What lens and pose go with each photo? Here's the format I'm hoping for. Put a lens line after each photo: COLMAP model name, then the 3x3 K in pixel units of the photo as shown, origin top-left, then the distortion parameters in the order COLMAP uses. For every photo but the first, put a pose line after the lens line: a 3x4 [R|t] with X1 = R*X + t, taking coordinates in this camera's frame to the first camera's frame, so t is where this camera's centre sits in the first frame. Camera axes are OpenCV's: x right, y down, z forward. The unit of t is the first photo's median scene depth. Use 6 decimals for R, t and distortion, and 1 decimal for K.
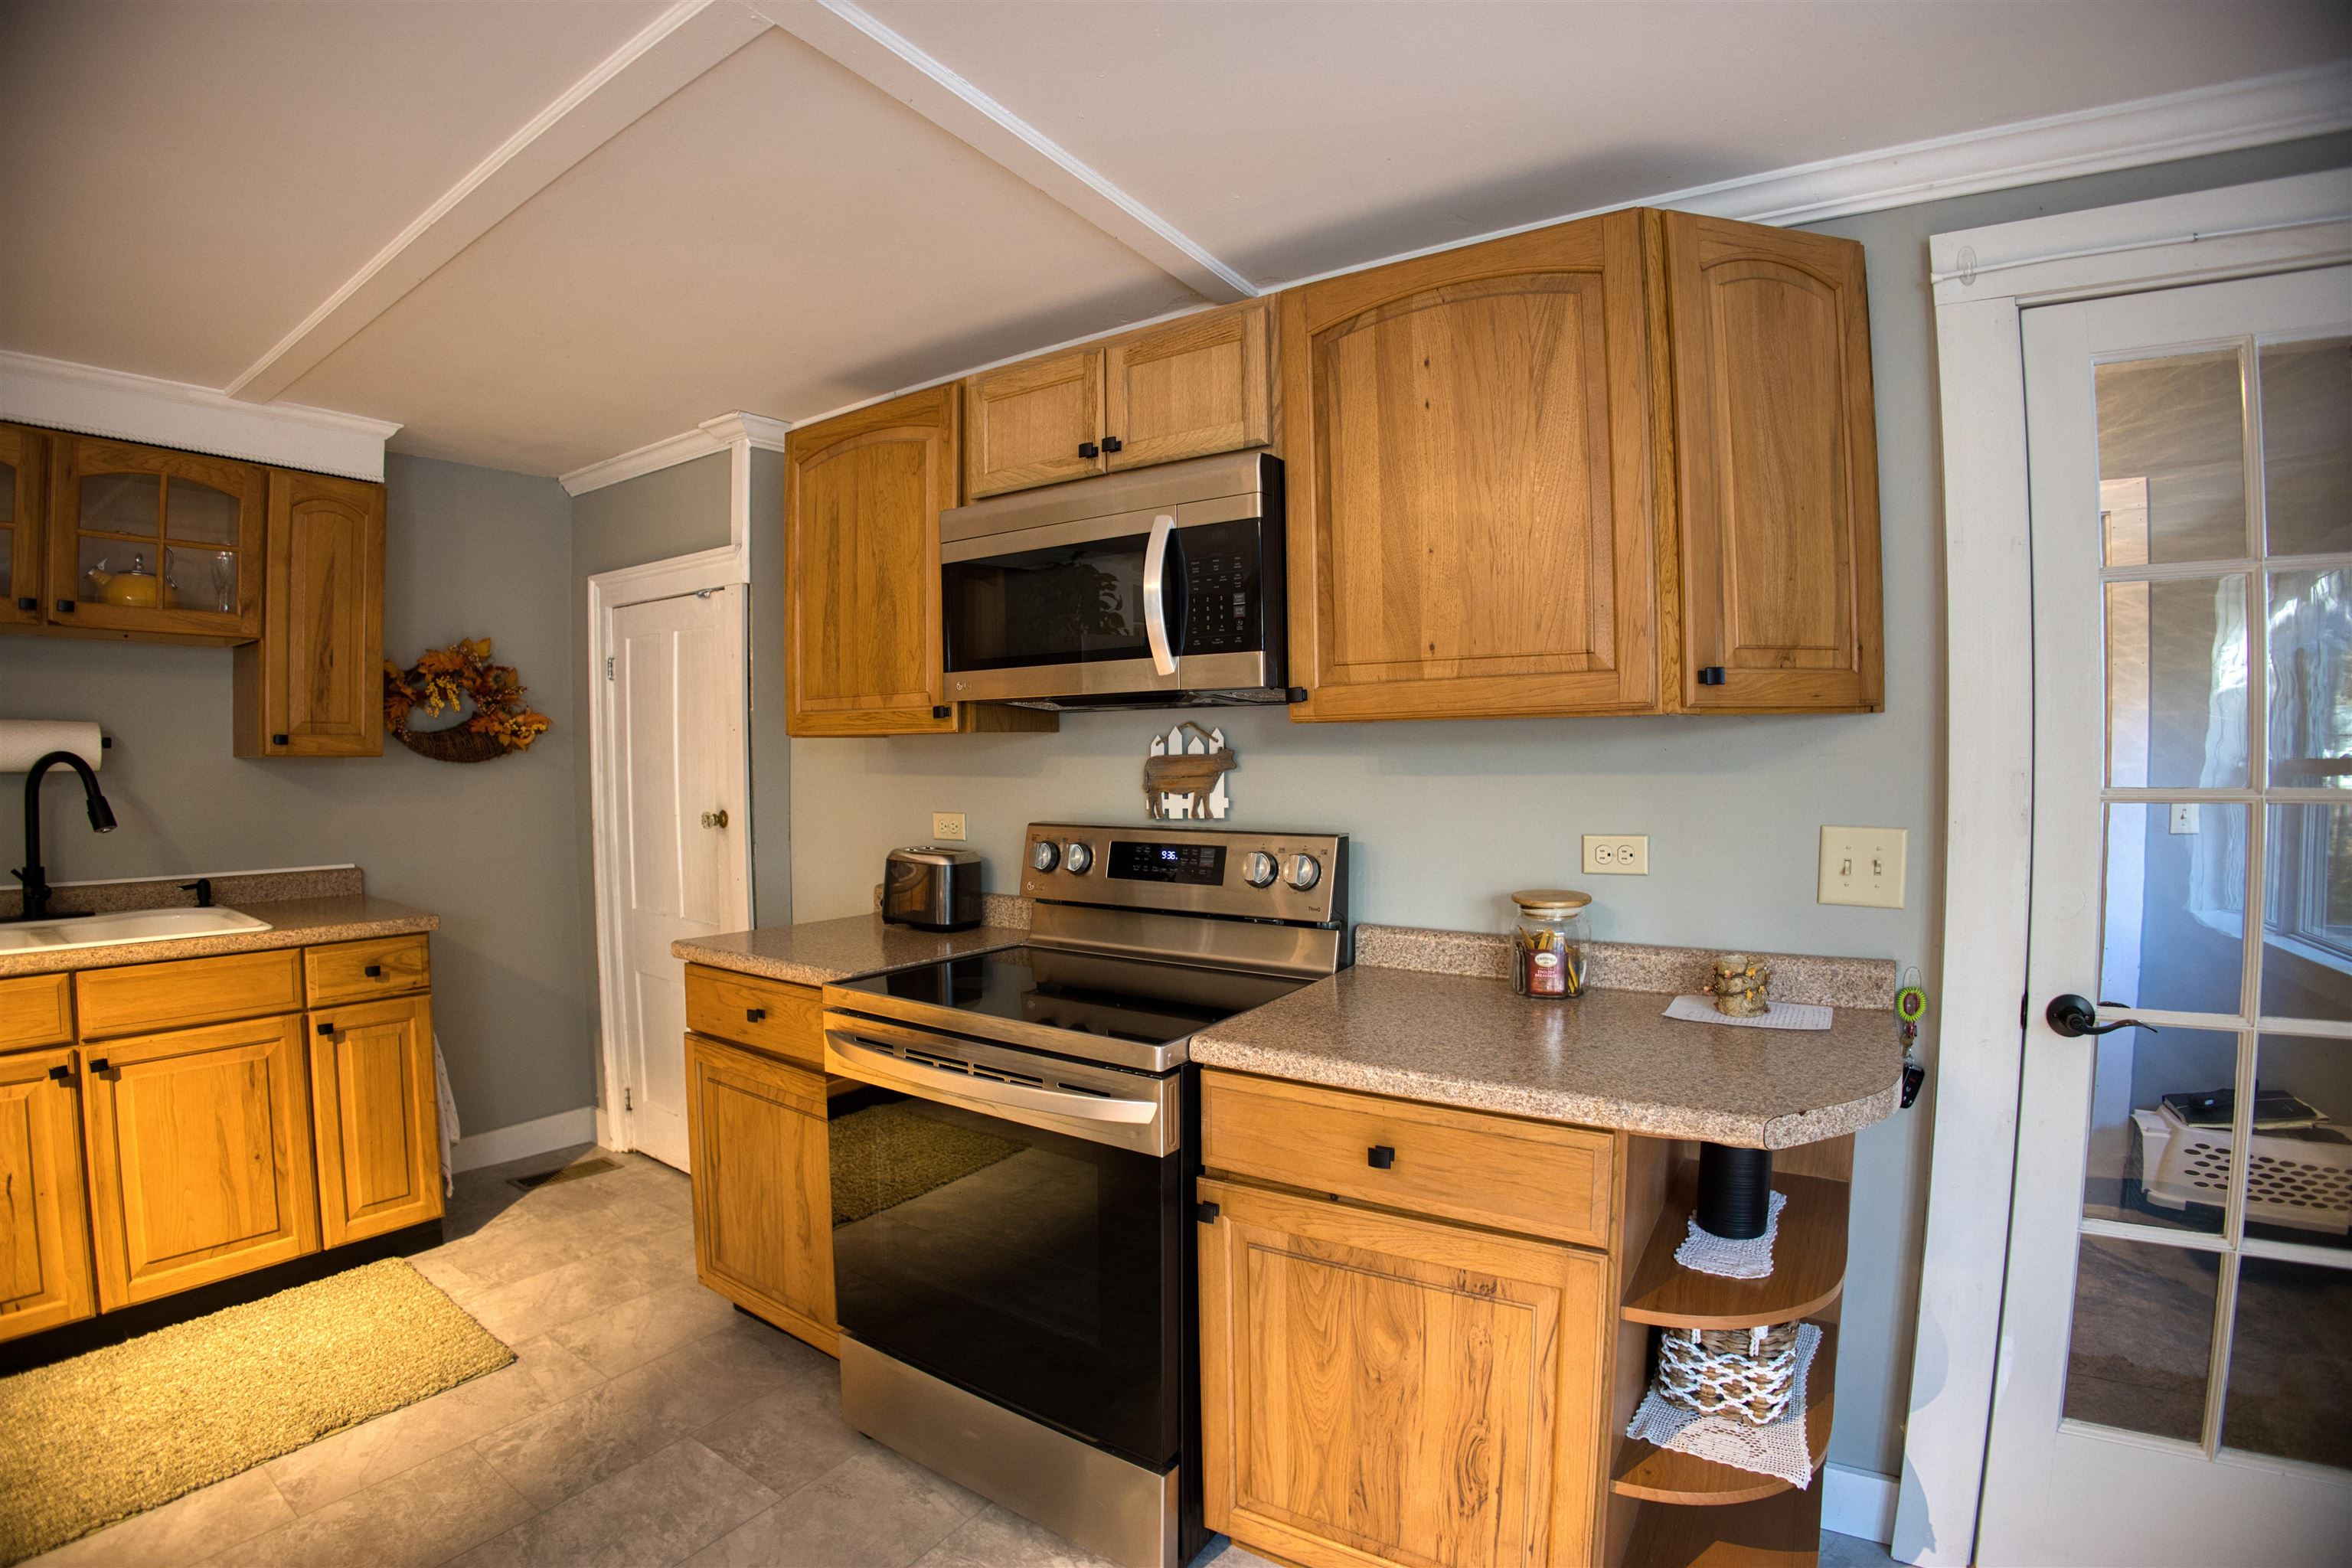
lens RADIAL K [[1096.9, 0, 1182.3], [0, 1096.9, 784.3], [0, 0, 1]] dist [-0.140201, 0.030042]
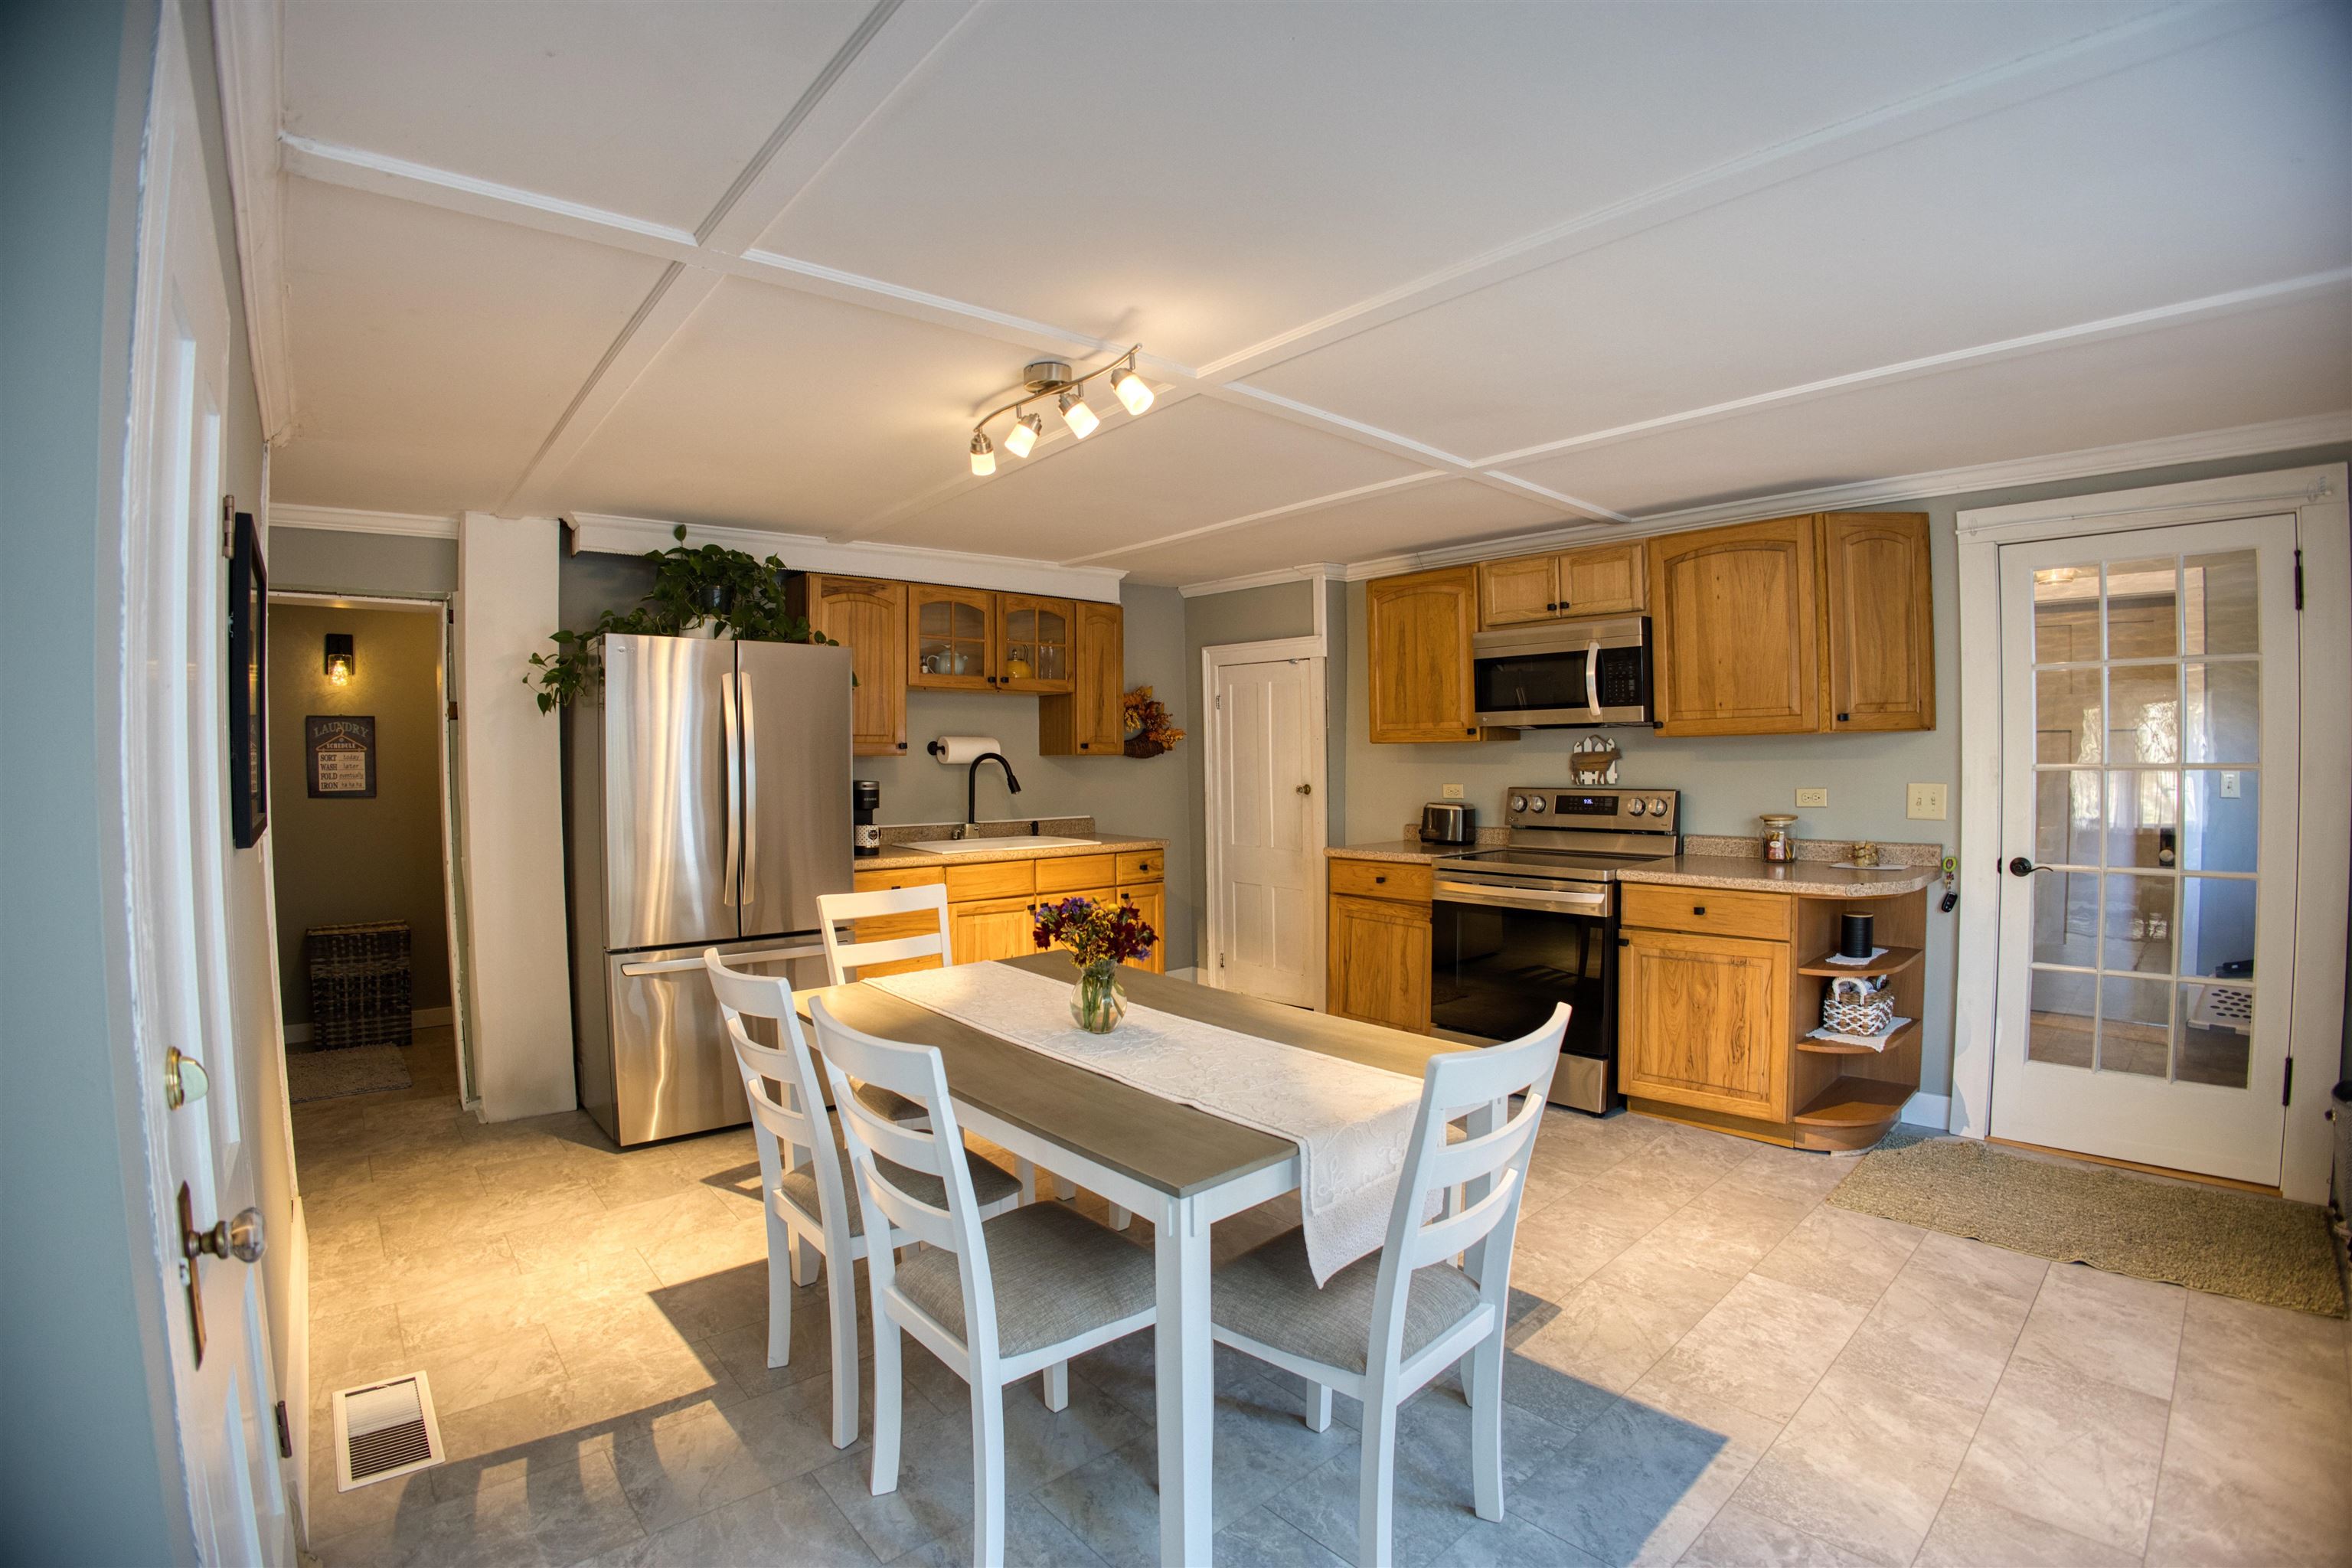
lens RADIAL K [[1096.9, 0, 1182.3], [0, 1096.9, 784.3], [0, 0, 1]] dist [-0.140201, 0.030042]
pose [[0.965307, -0.001525, -0.261112, -0.238620], [0.002346, 0.999993, 0.002831, 0.028266], [0.261106, -0.003345, 0.965304, -1.221859]]
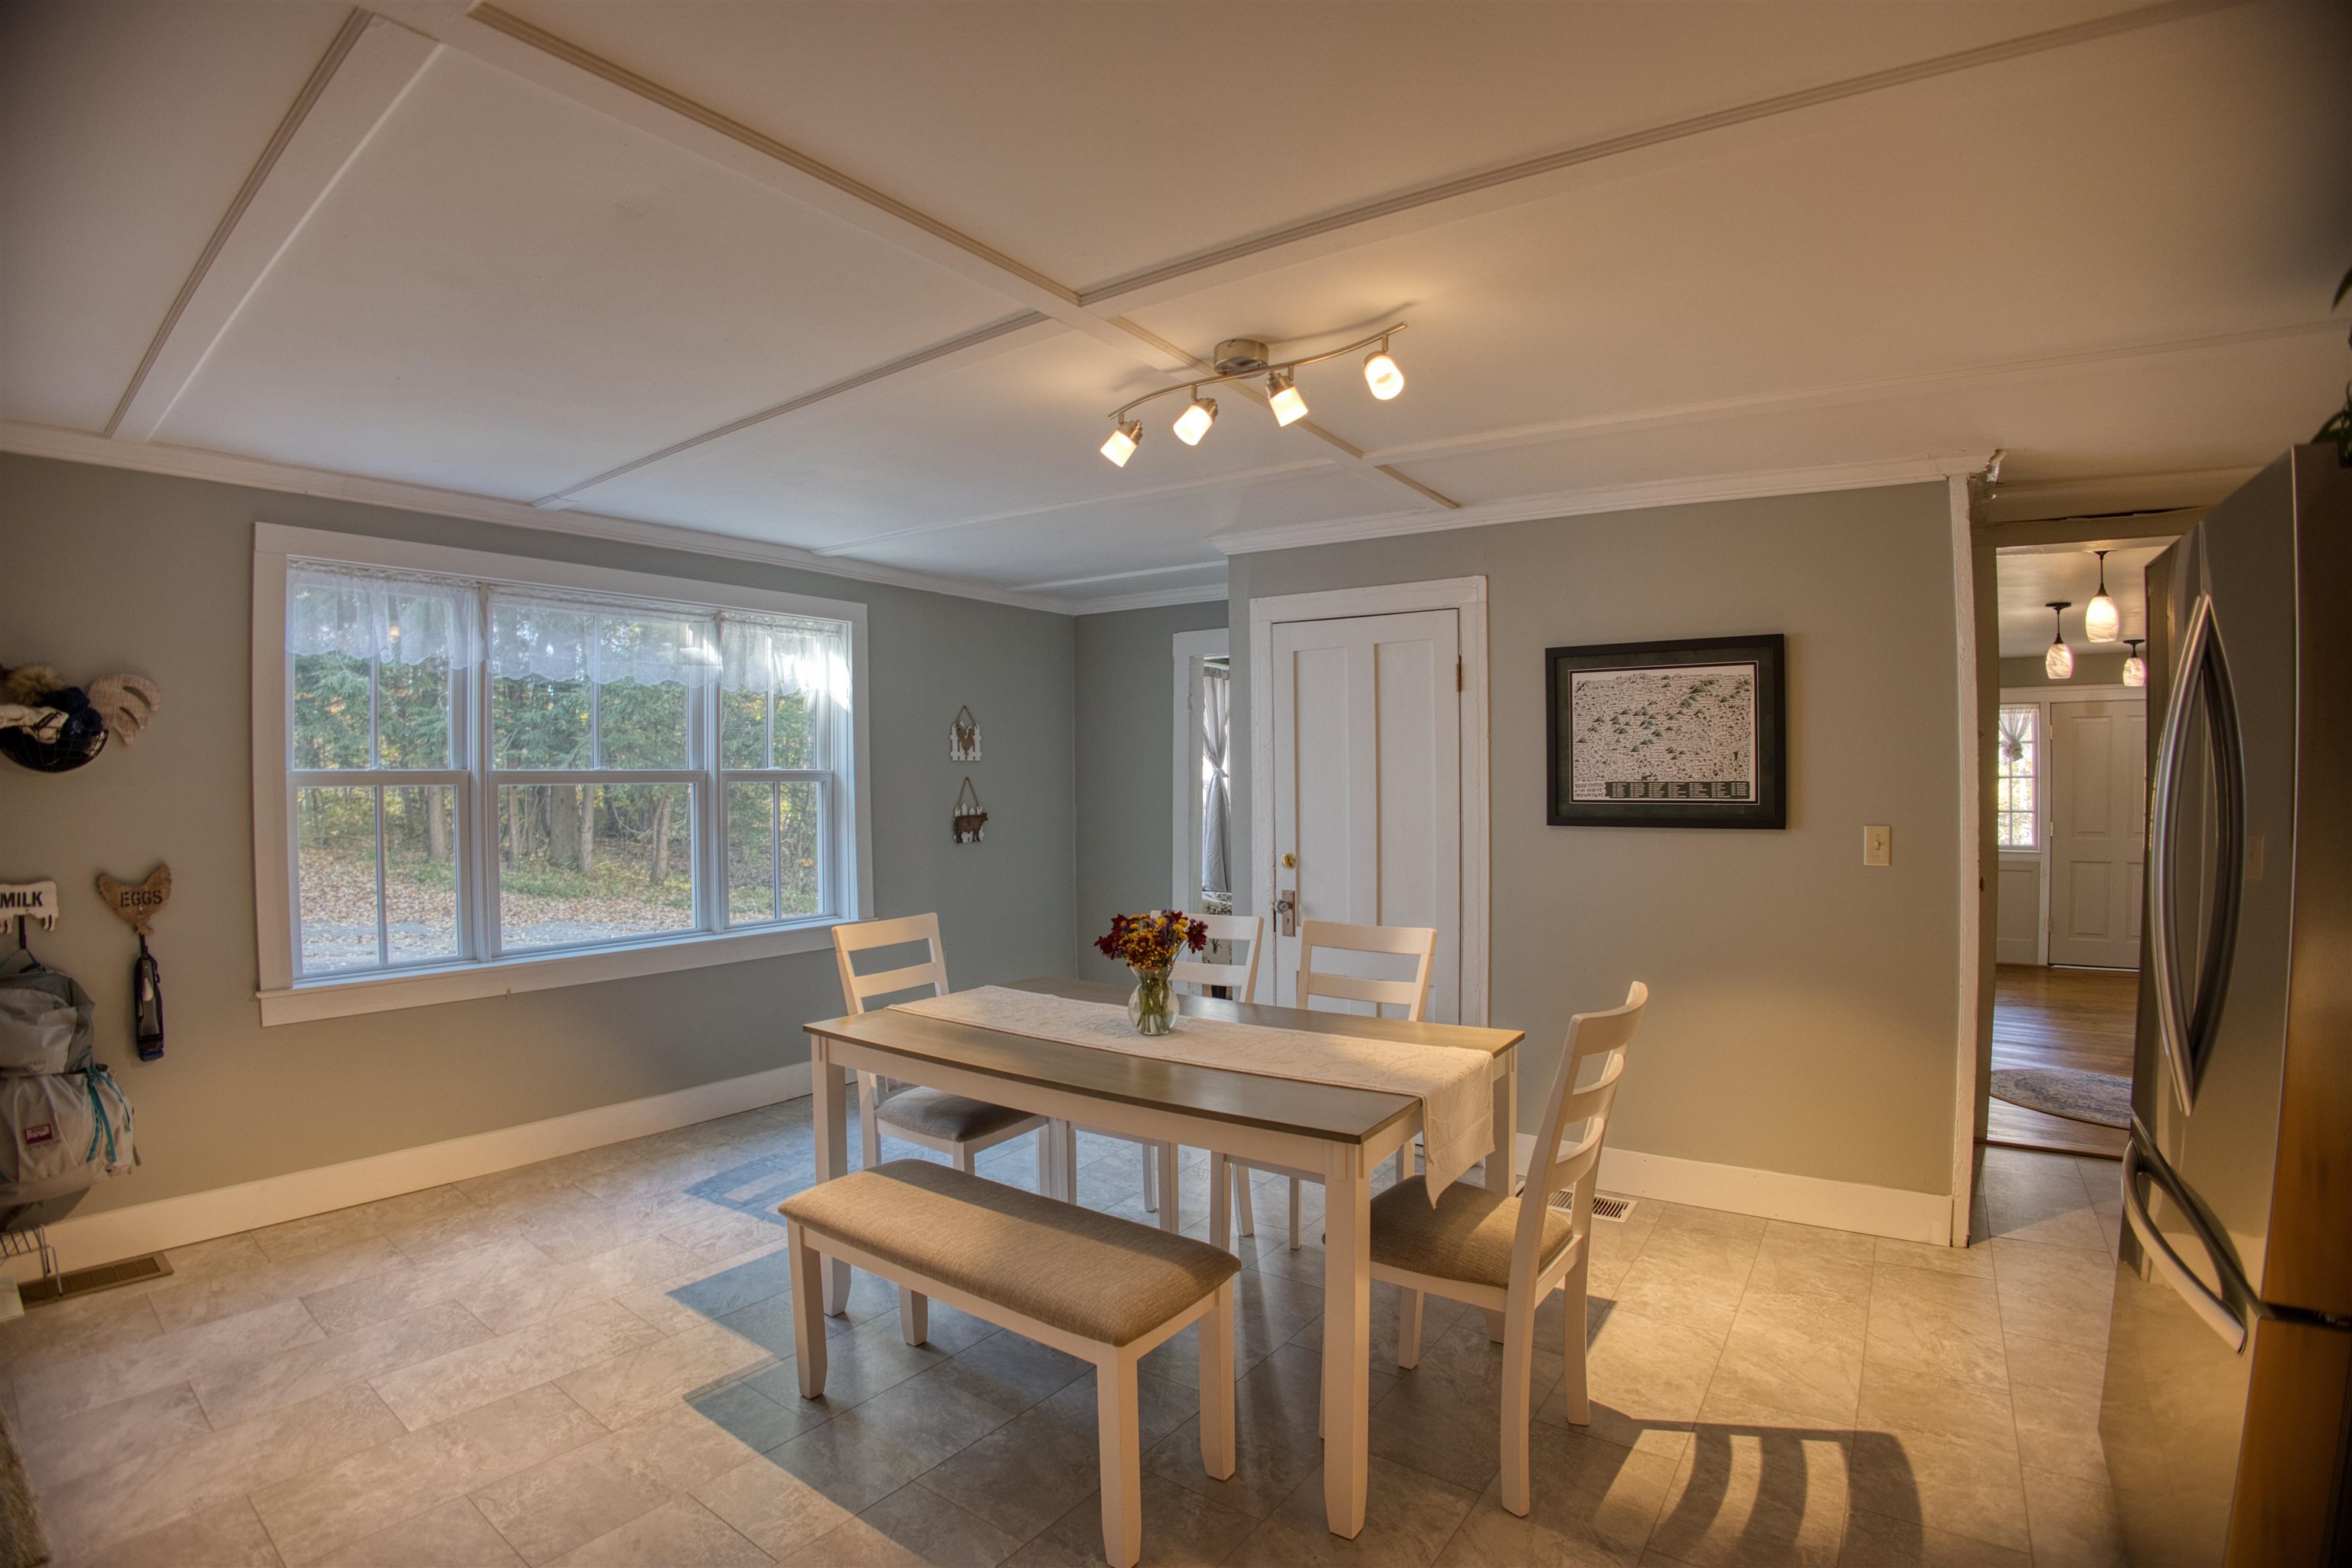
lens RADIAL K [[1096.9, 0, 1182.3], [0, 1096.9, 784.3], [0, 0, 1]] dist [-0.140201, 0.030042]
pose [[-0.999103, 0.000249, 0.042339, -0.721545], [0.001551, 0.999527, 0.030725, -0.040276], [-0.042311, 0.030763, -0.998631, 1.184256]]
